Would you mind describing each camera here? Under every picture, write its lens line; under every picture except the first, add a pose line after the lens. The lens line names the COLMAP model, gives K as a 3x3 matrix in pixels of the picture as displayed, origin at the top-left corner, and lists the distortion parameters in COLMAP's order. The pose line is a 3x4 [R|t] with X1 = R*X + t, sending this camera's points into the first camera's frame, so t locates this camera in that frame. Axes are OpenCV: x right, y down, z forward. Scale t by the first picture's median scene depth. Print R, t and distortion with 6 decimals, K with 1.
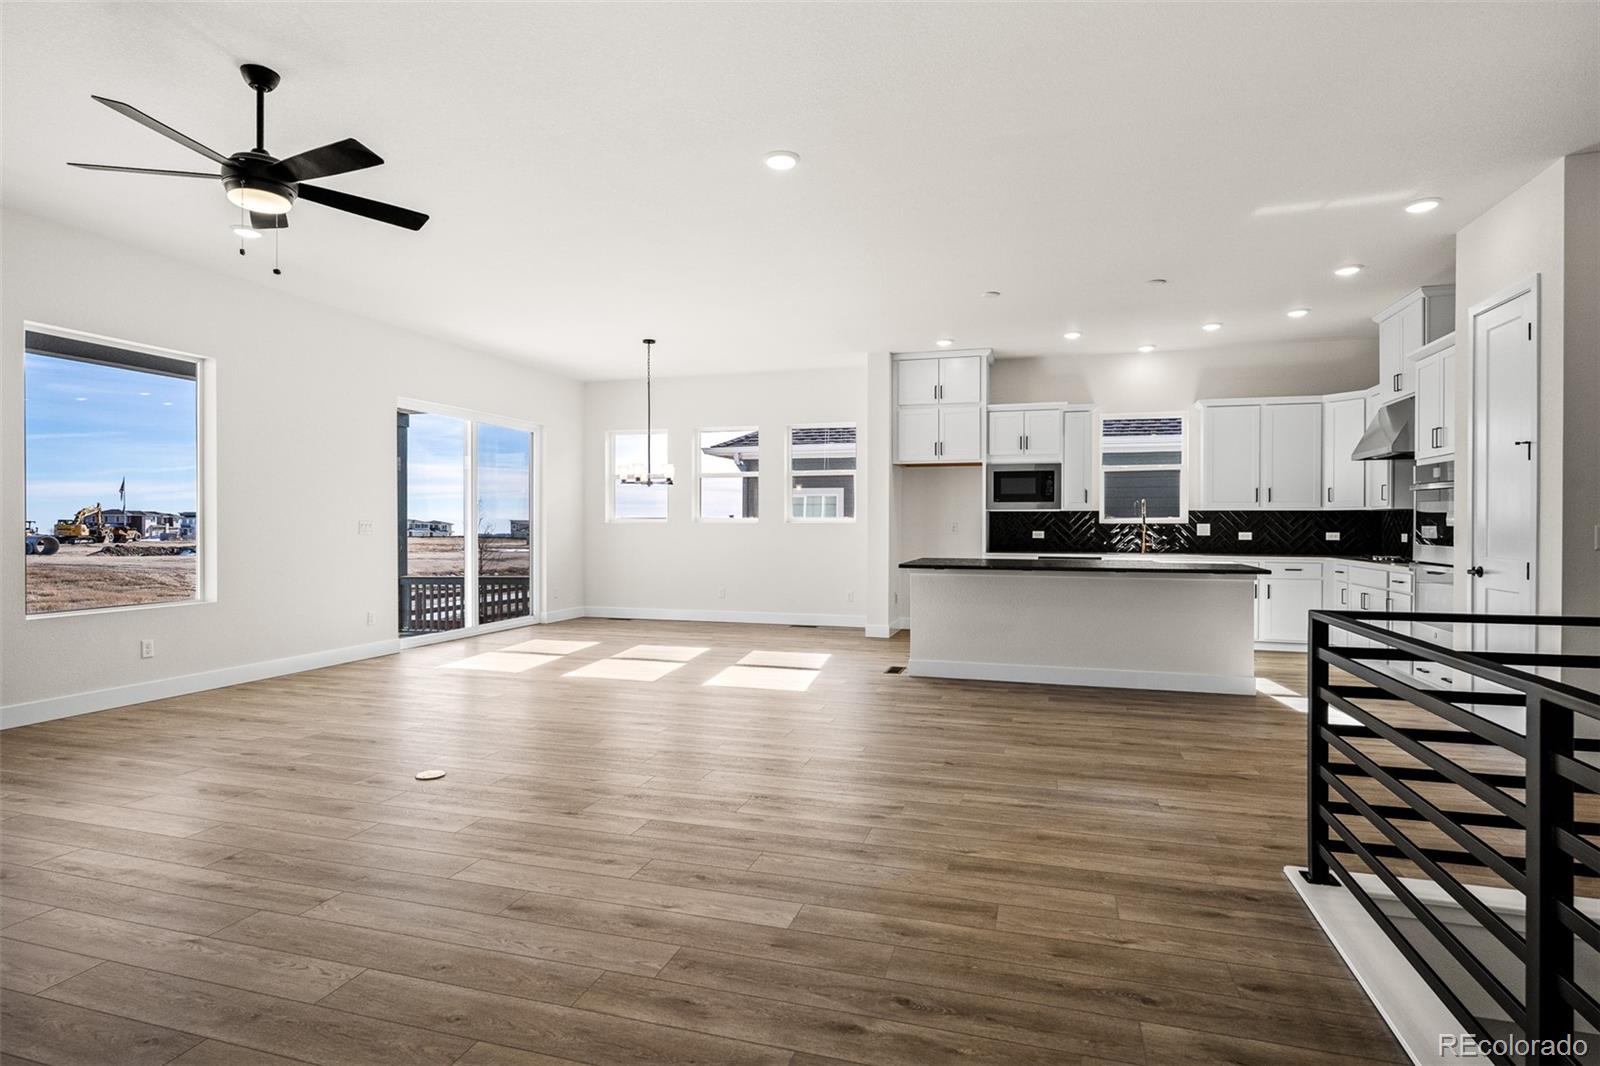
lens RADIAL K [[827.2, 0, 800.0], [0, 827.2, 533.0], [0, 0, 1]] dist [-0.004496, -0.000646]
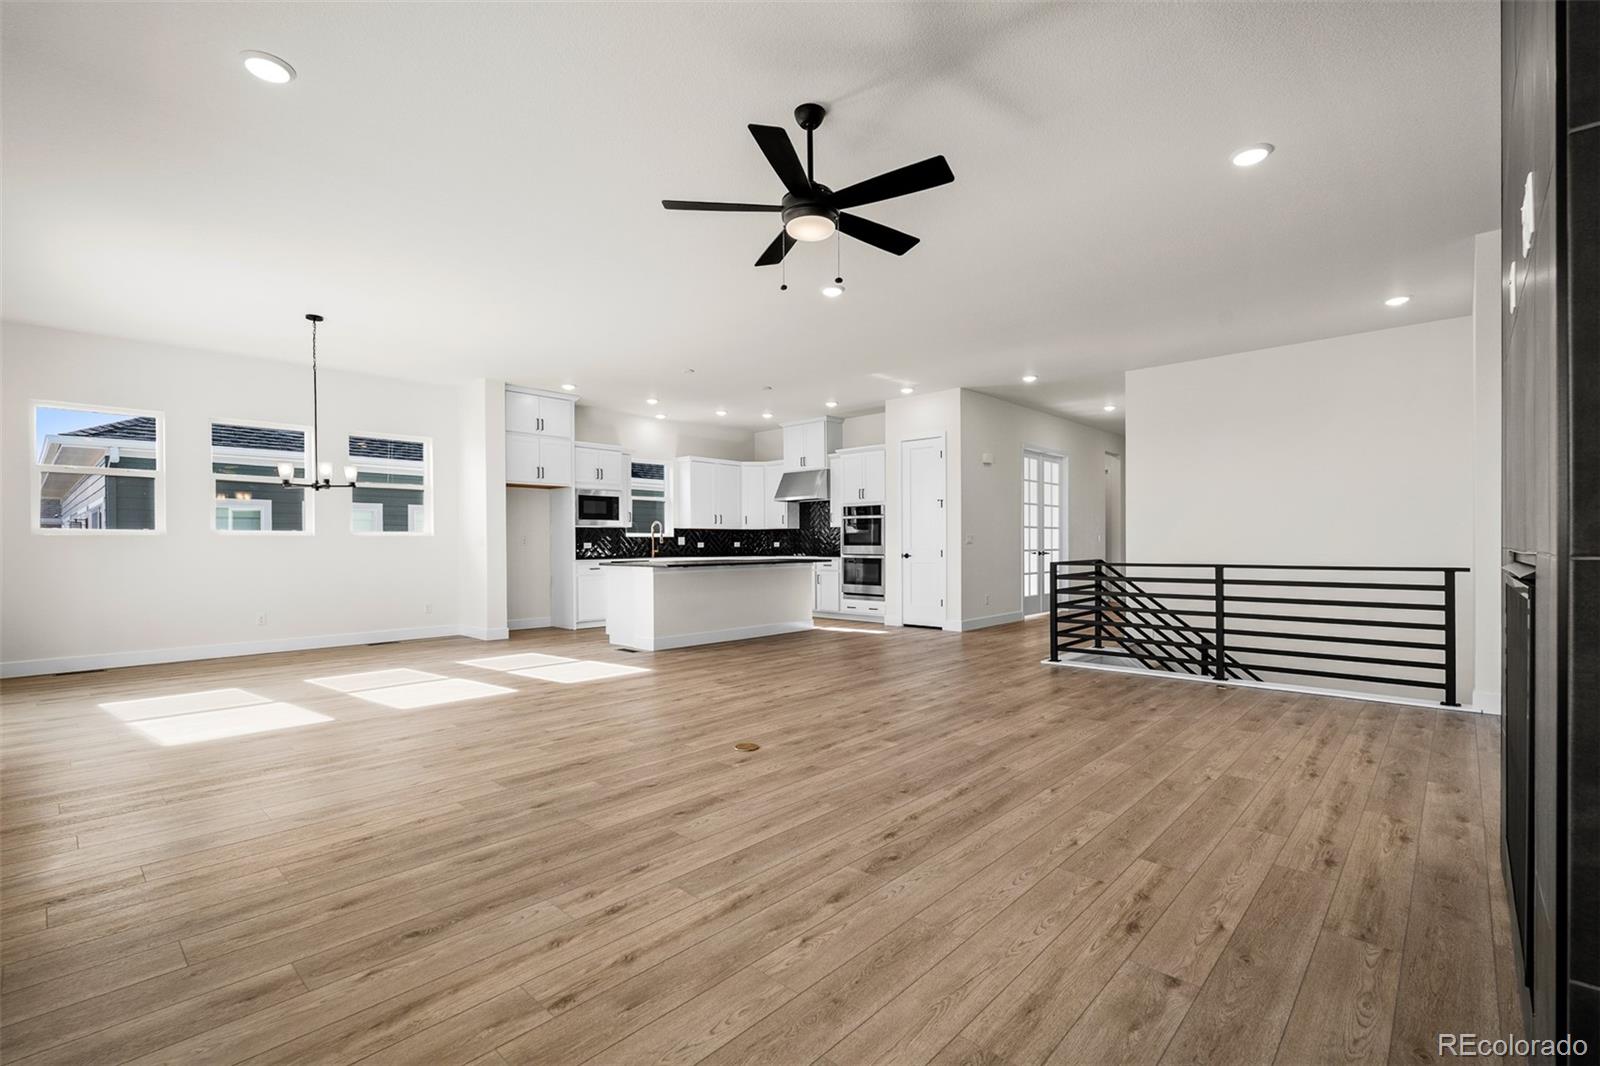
lens RADIAL K [[711.5, 0, 800.4], [0, 711.5, 550.5], [0, 0, 1]] dist [0.000428, 0.000150]
pose [[0.441425, -0.013429, 0.897197, -0.587547], [0.016919, 0.999835, 0.006641, 0.008321], [-0.897138, 0.012248, 0.441580, 0.228825]]
